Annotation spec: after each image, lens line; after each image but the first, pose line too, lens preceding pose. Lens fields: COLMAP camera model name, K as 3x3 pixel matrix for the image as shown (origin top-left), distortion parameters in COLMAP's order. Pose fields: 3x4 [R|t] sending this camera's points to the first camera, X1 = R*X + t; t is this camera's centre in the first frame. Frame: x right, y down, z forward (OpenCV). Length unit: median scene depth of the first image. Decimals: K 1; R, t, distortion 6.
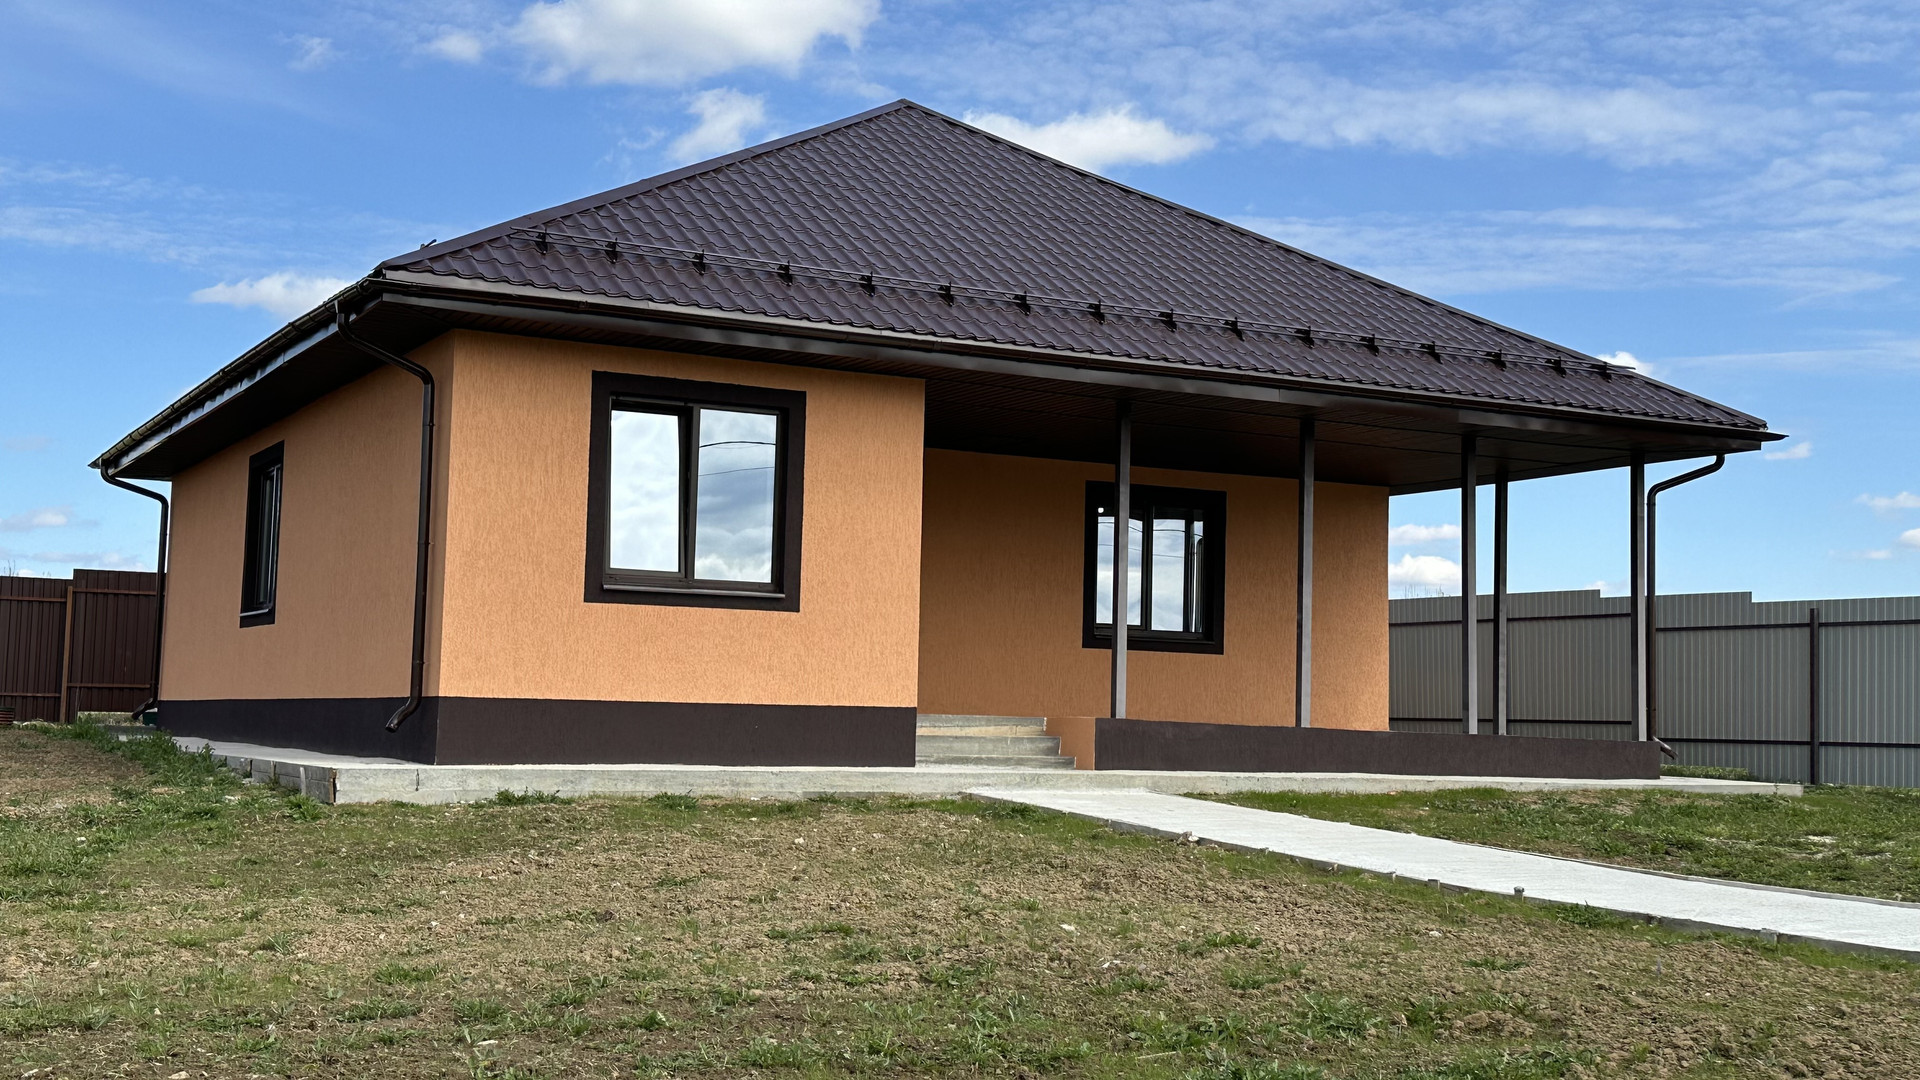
lens RADIAL K [[2255.2, 0, 970.8], [0, 2255.2, 541.0], [0, 0, 1]] dist [0.171052, -0.308481]
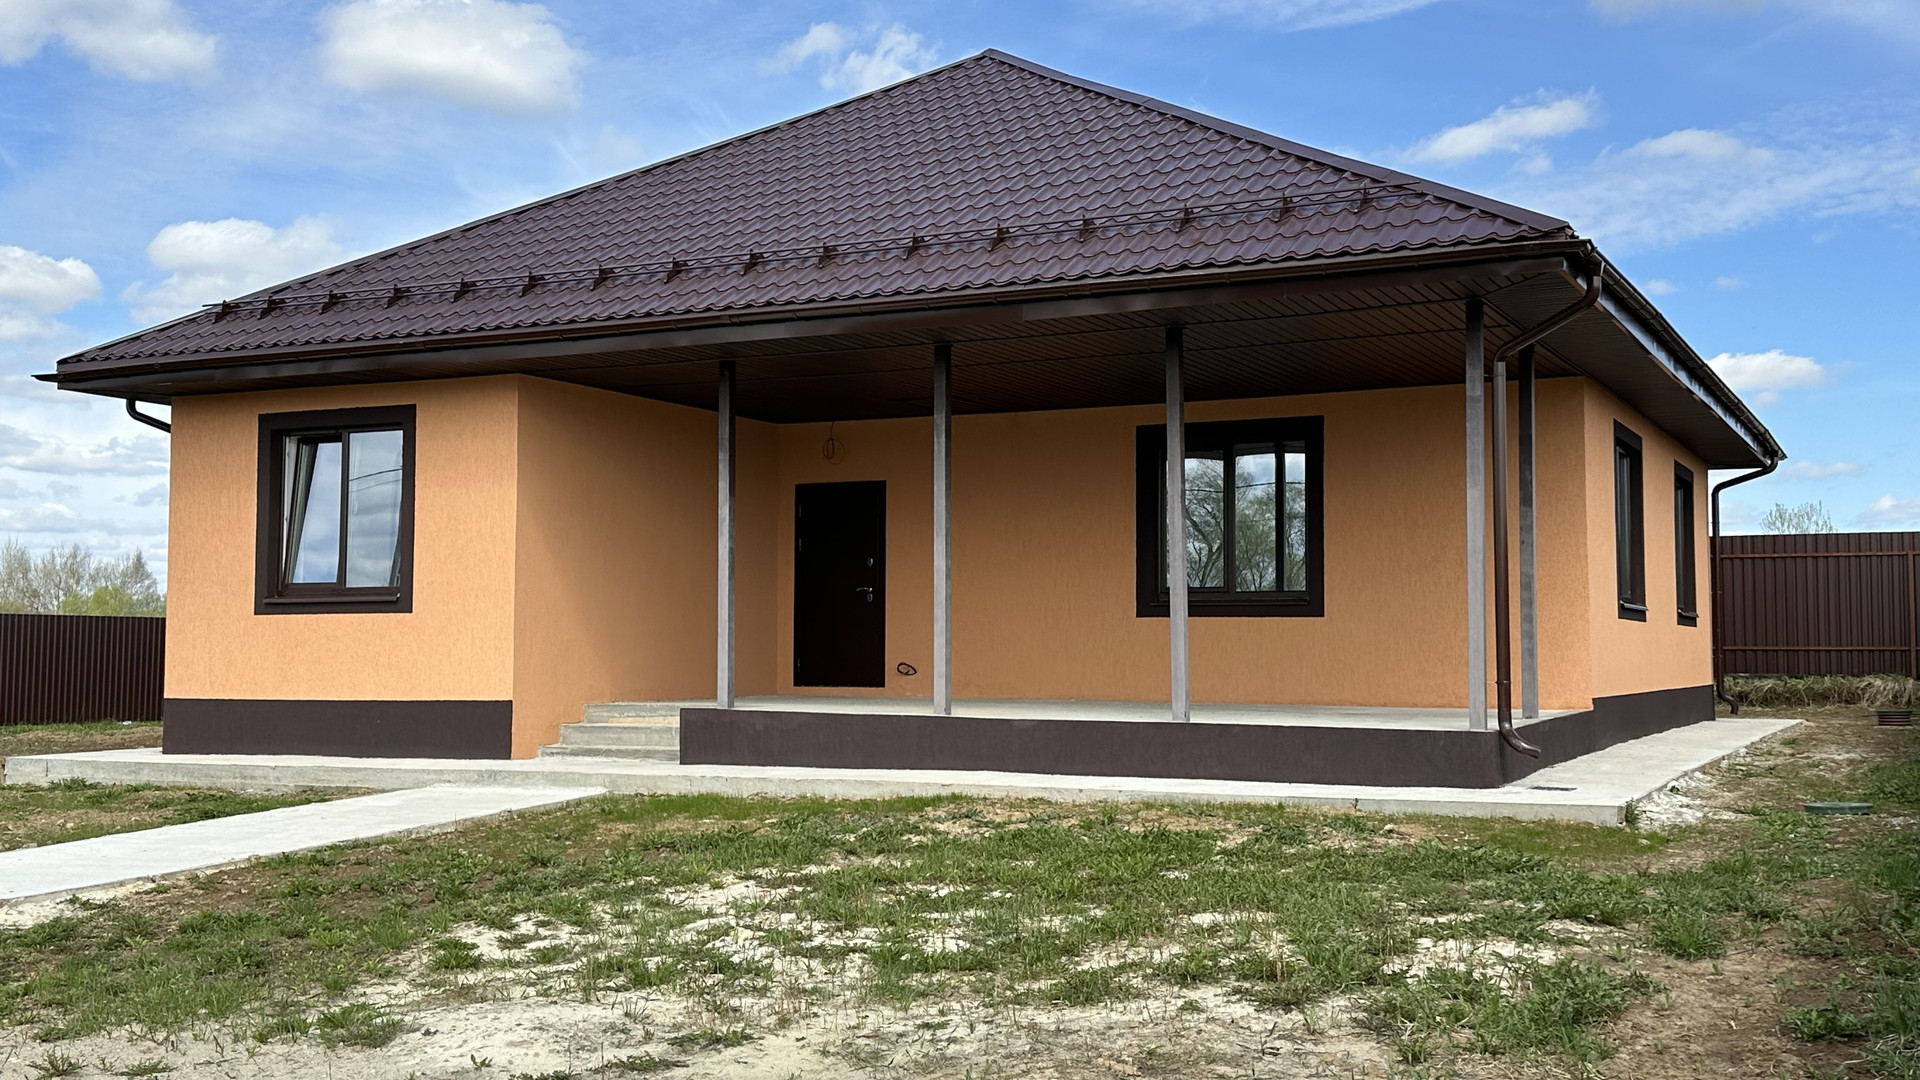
lens RADIAL K [[1990.2, 0, 960.0], [0, 1990.2, 540.0], [0, 0, 1]] dist [0.214433, -0.469175]
pose [[0.581678, -0.067925, -0.810578, 0.839096], [0.079849, 0.996463, -0.026201, 0.042523], [0.809490, -0.049484, 0.585044, 0.652205]]
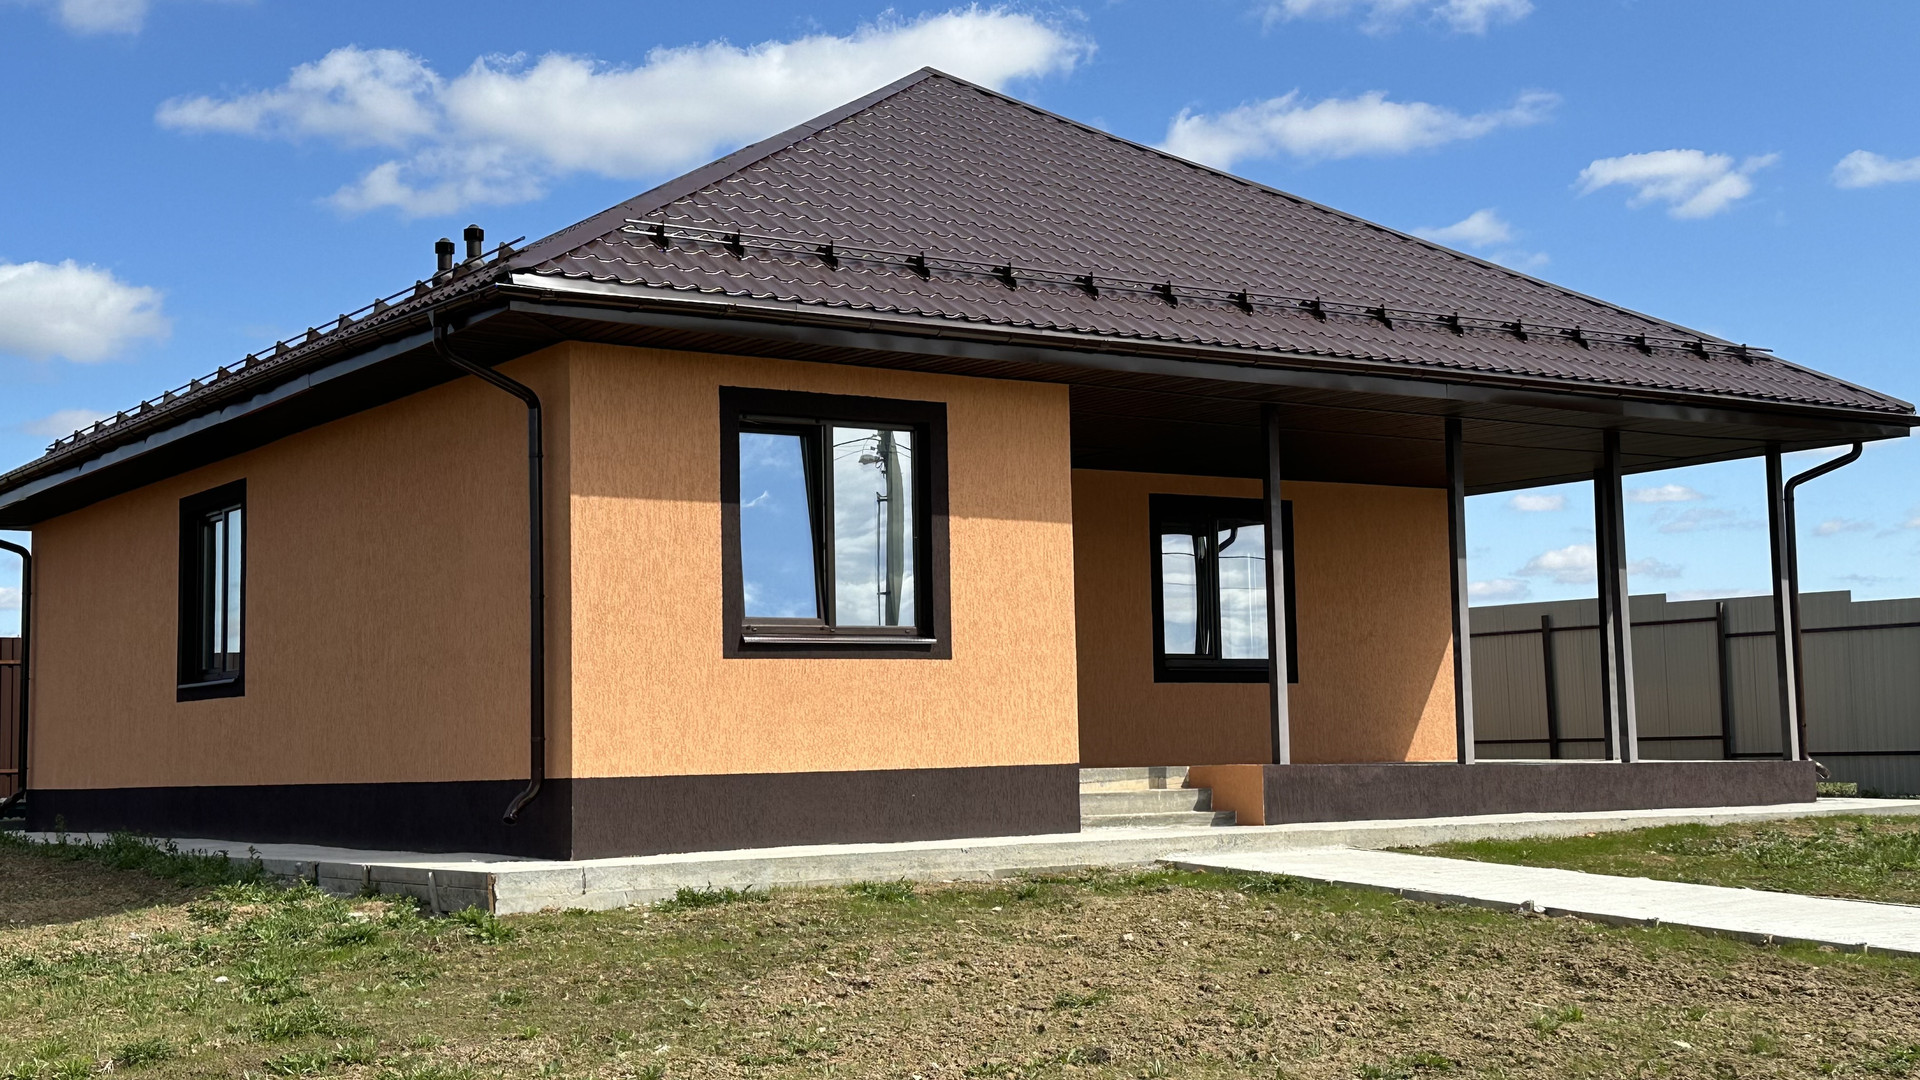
lens RADIAL K [[2434.8, 0, 960.8], [0, 2434.8, 536.1], [0, 0, 1]] dist [0.125396, -0.017322]
pose [[0.992696, -0.035479, 0.115310, -0.176676], [0.036305, 0.999328, -0.005065, -0.010477], [-0.115053, 0.009214, 0.993317, 0.077984]]
